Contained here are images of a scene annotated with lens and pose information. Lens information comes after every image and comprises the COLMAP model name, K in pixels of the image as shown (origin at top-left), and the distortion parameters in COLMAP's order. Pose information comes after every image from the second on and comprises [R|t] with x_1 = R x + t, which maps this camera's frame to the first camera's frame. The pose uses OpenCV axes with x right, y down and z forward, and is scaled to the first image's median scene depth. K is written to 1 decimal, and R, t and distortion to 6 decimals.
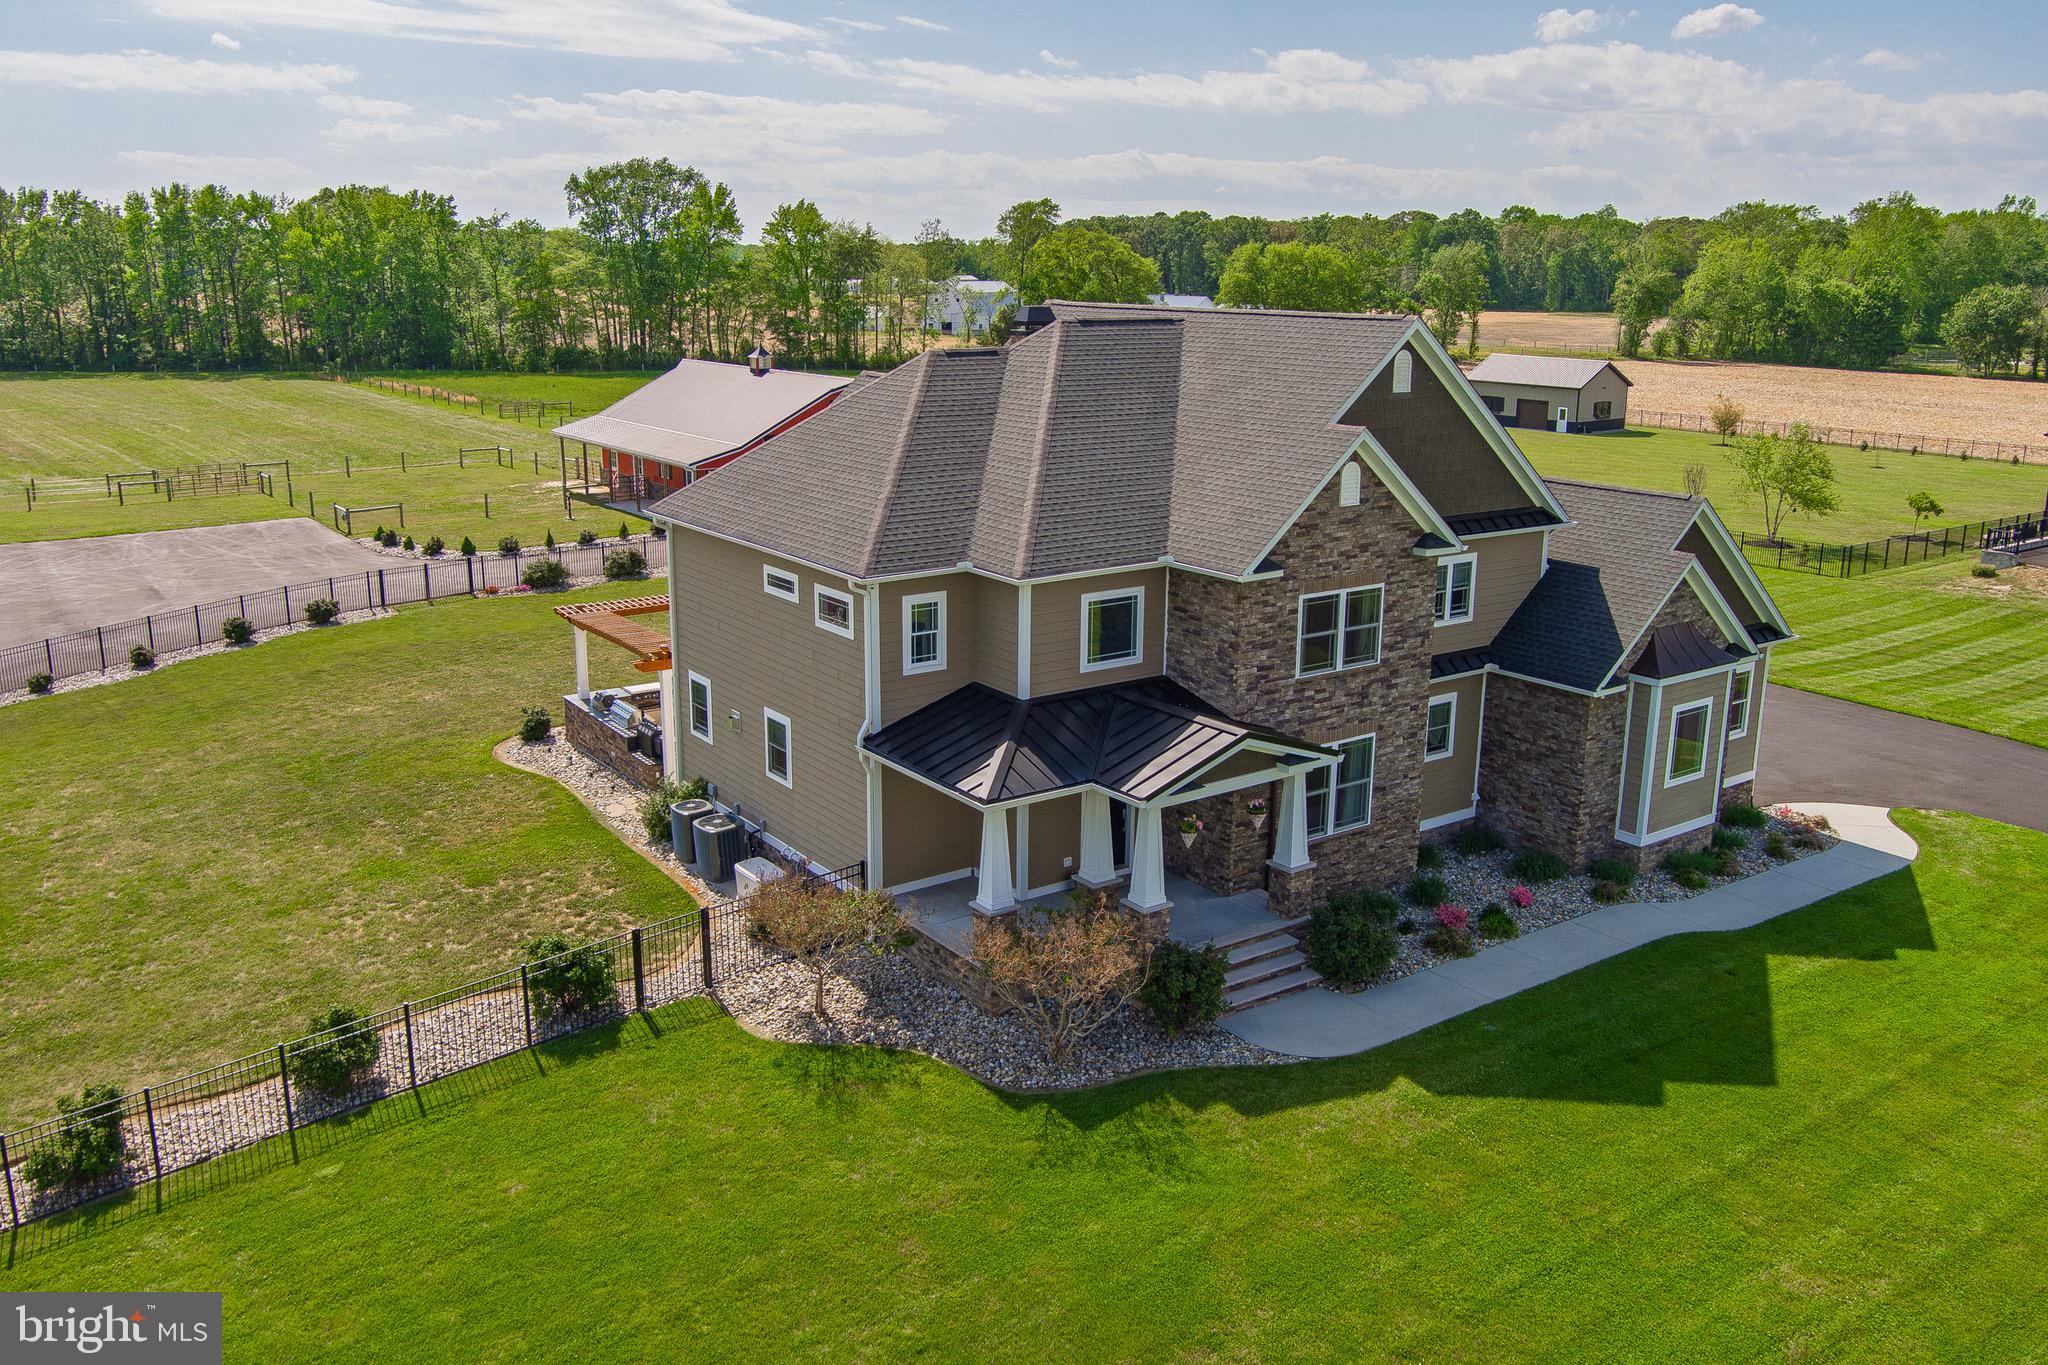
lens RADIAL K [[1658.3, 0, 1021.2], [0, 1658.3, 683.1], [0, 0, 1]] dist [-0.090911, 0.046710]
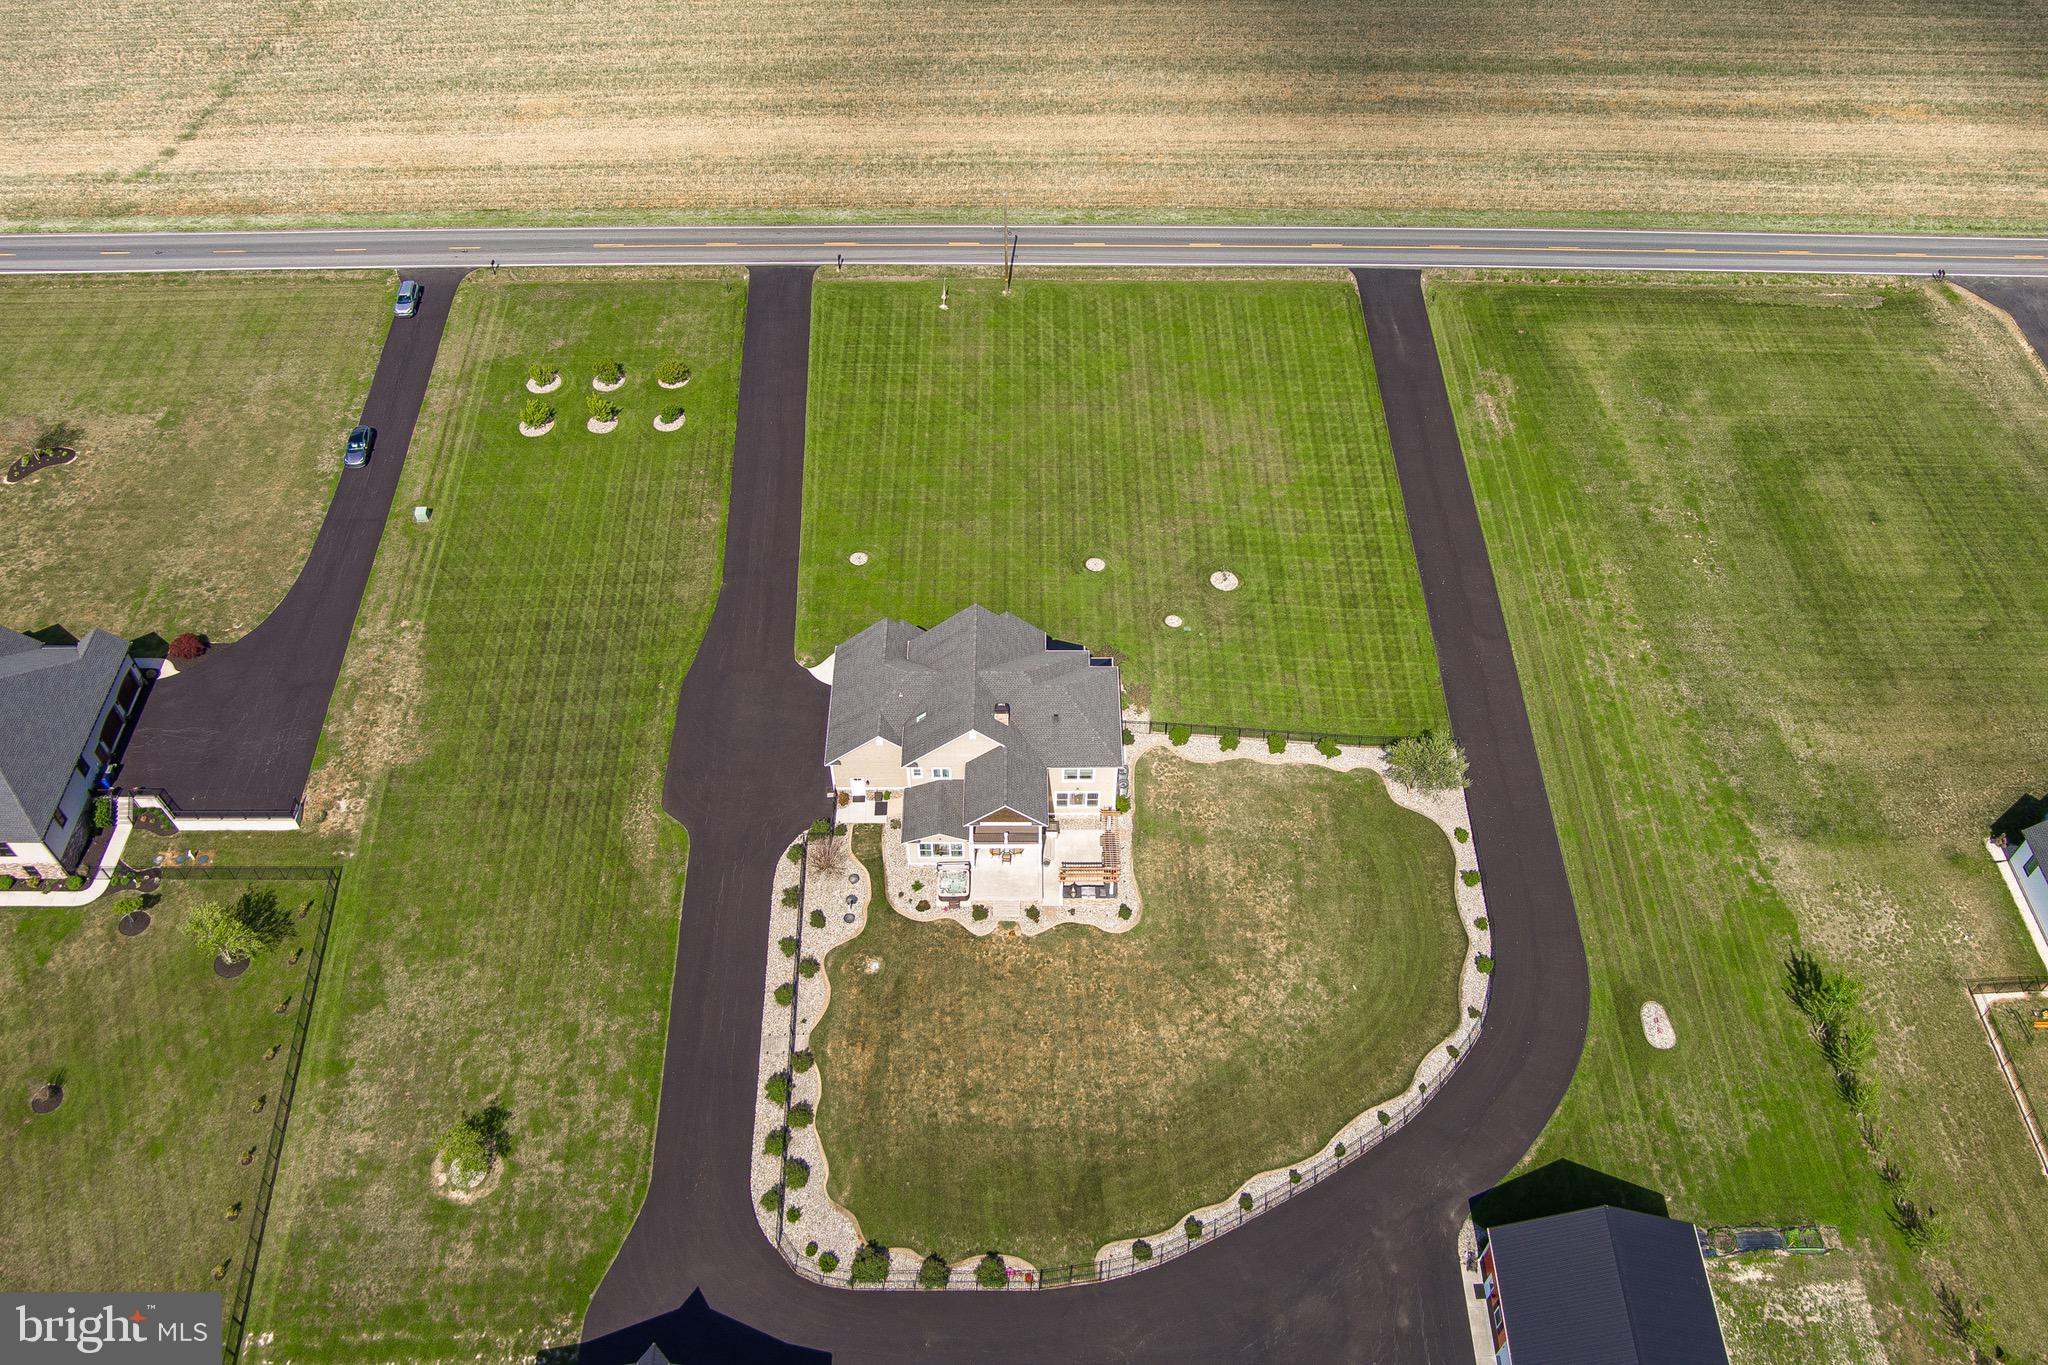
lens RADIAL K [[1658.3, 0, 1024.9], [0, 1658.3, 692.4], [0, 0, 1]] dist [-0.090911, 0.046710]
pose [[-0.825045, -0.433839, 0.362056, -1.180330], [0.137624, 0.467160, 0.873396, -3.025941], [-0.548051, 0.770419, -0.325722, 2.030828]]
